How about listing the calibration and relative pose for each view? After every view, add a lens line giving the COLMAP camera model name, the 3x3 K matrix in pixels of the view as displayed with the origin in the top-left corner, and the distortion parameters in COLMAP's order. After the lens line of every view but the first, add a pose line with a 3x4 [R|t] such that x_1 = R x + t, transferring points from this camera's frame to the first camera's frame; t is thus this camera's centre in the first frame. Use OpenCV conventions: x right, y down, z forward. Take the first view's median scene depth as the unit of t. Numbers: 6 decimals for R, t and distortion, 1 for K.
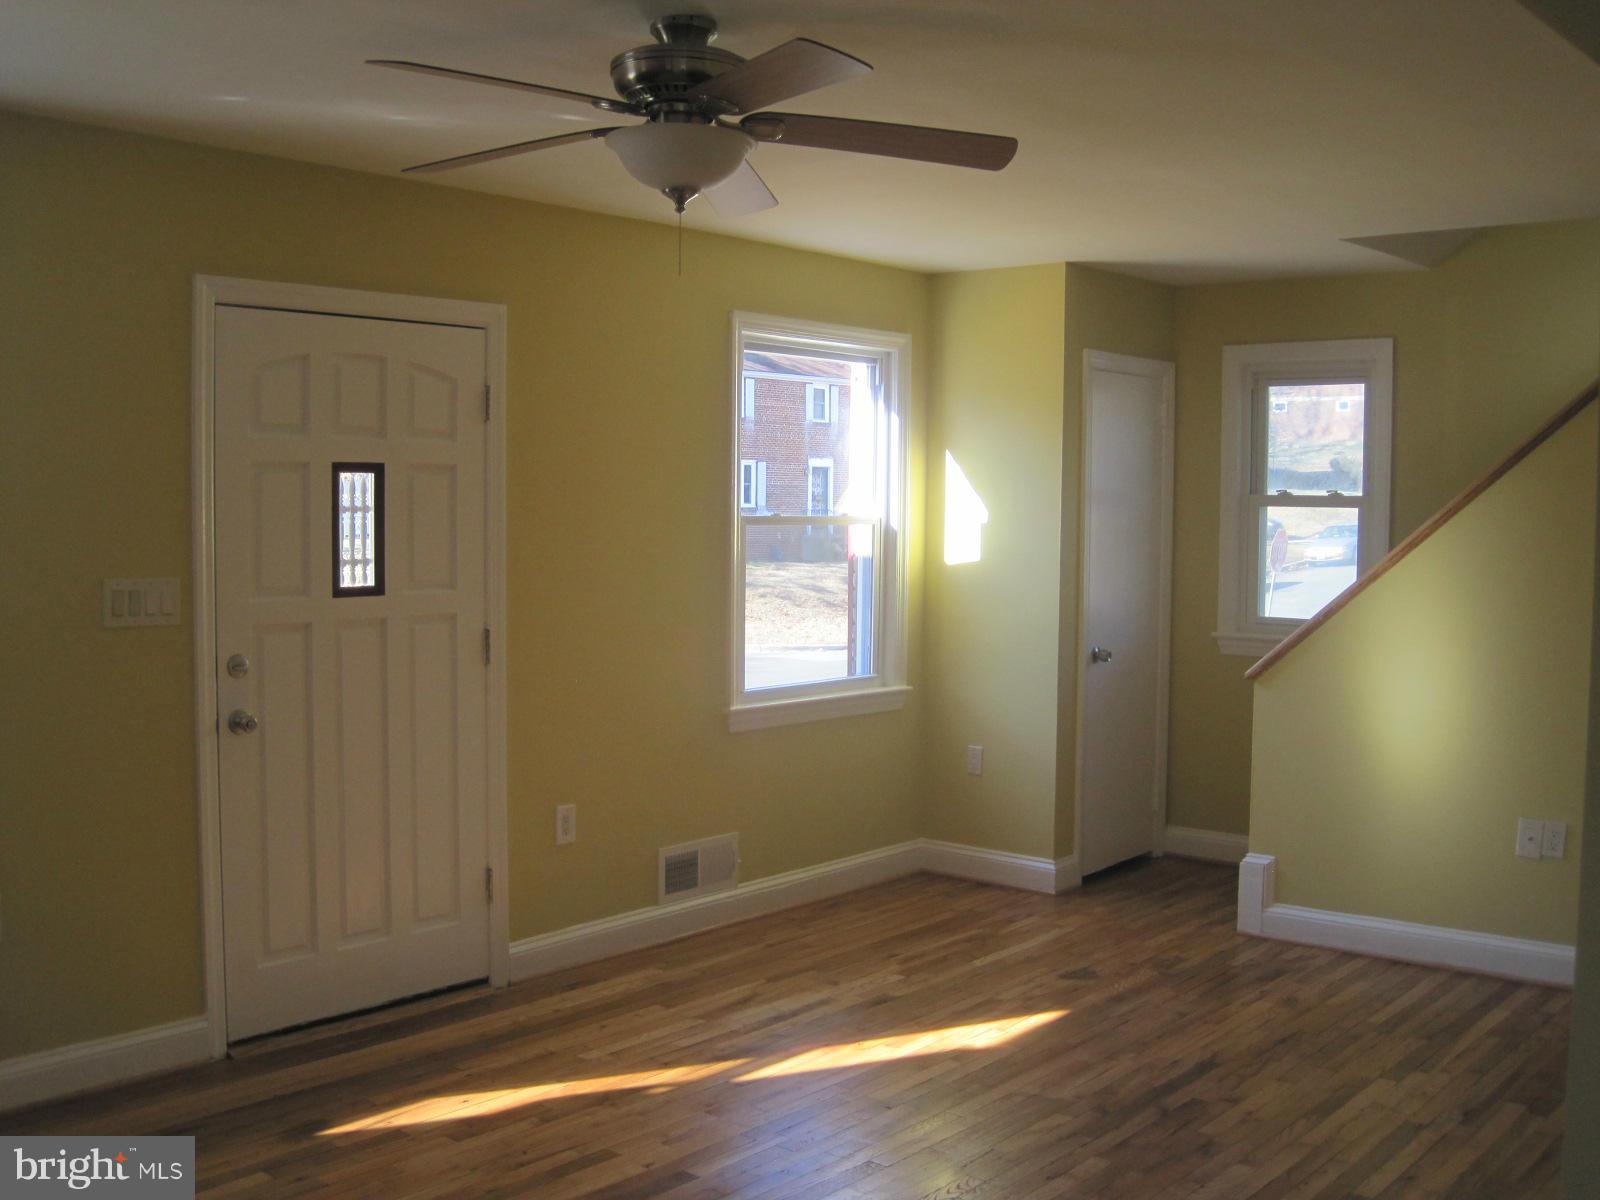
lens RADIAL K [[1672.9, 0, 802.9], [0, 1672.9, 607.8], [0, 0, 1]] dist [-0.128771, 0.000000]
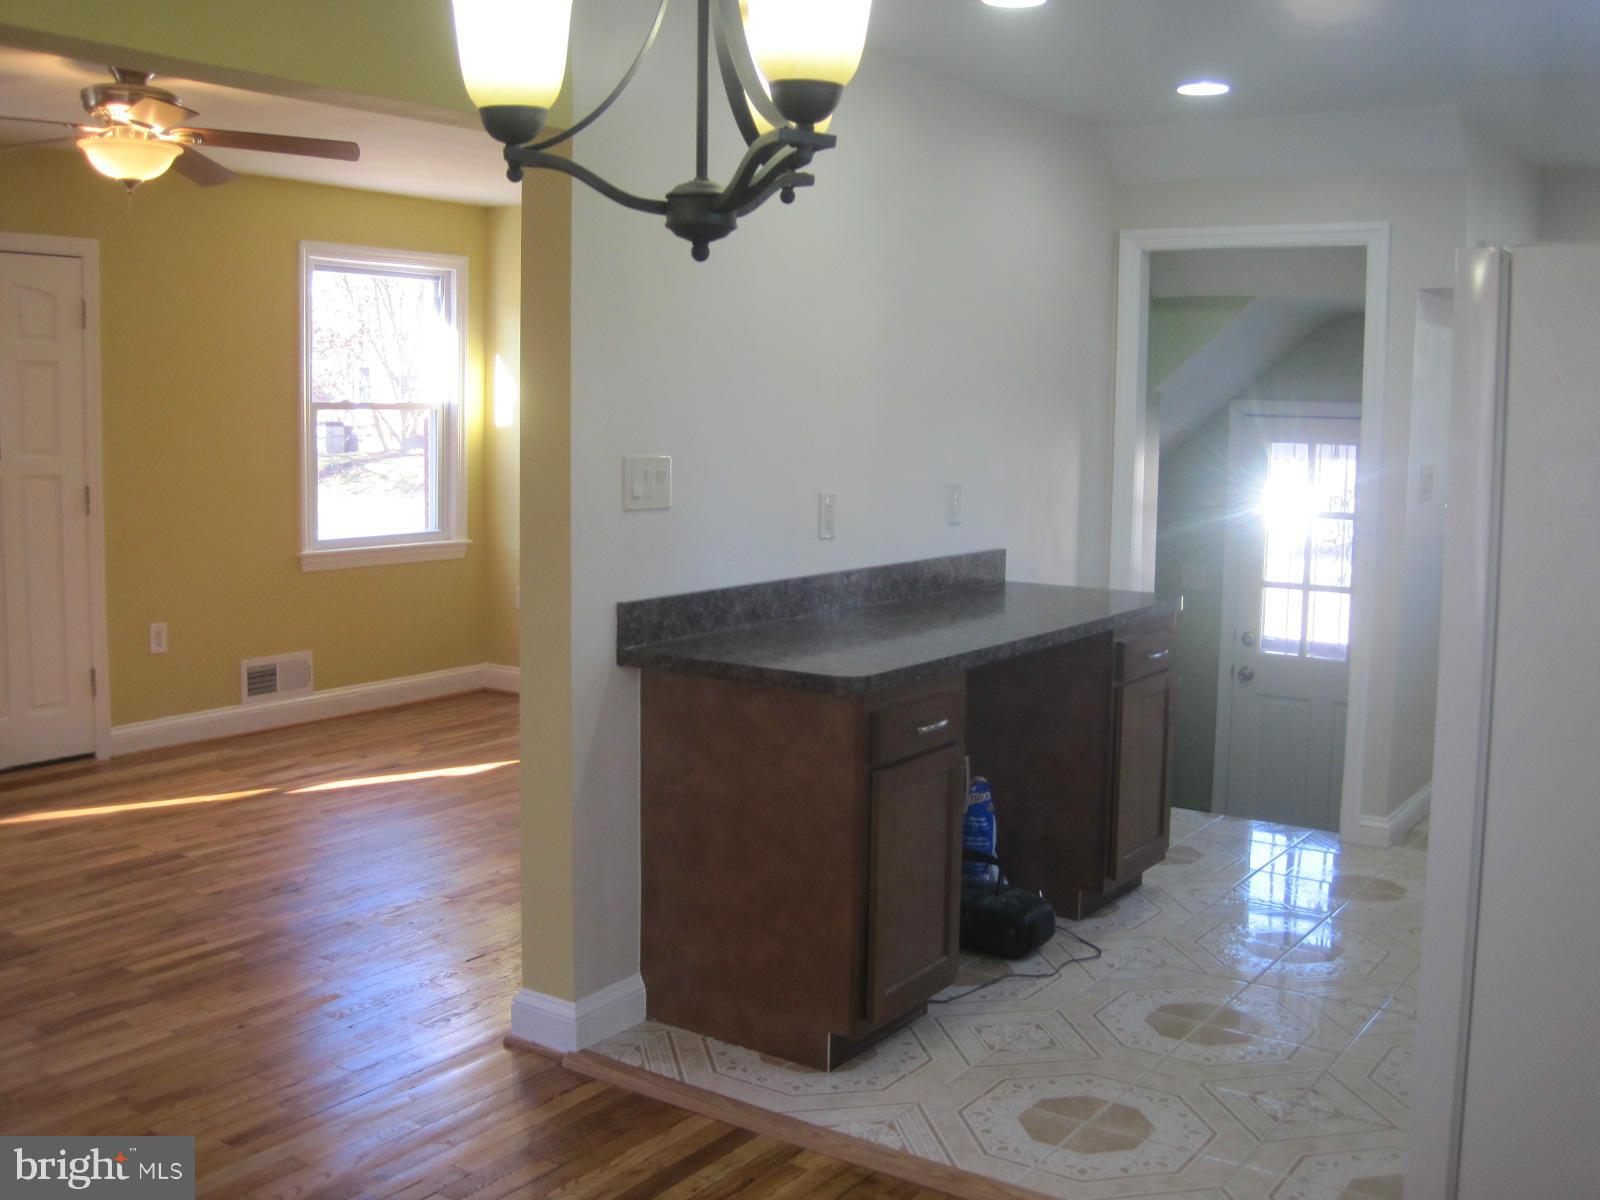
lens RADIAL K [[1672.9, 0, 793.3], [0, 1672.9, 594.6], [0, 0, 1]] dist [-0.128771, 0.000000]
pose [[0.995802, -0.006298, 0.091318, 0.234760], [0.001995, 0.998886, 0.047138, 0.036492], [-0.091513, -0.046758, 0.994706, -0.319706]]
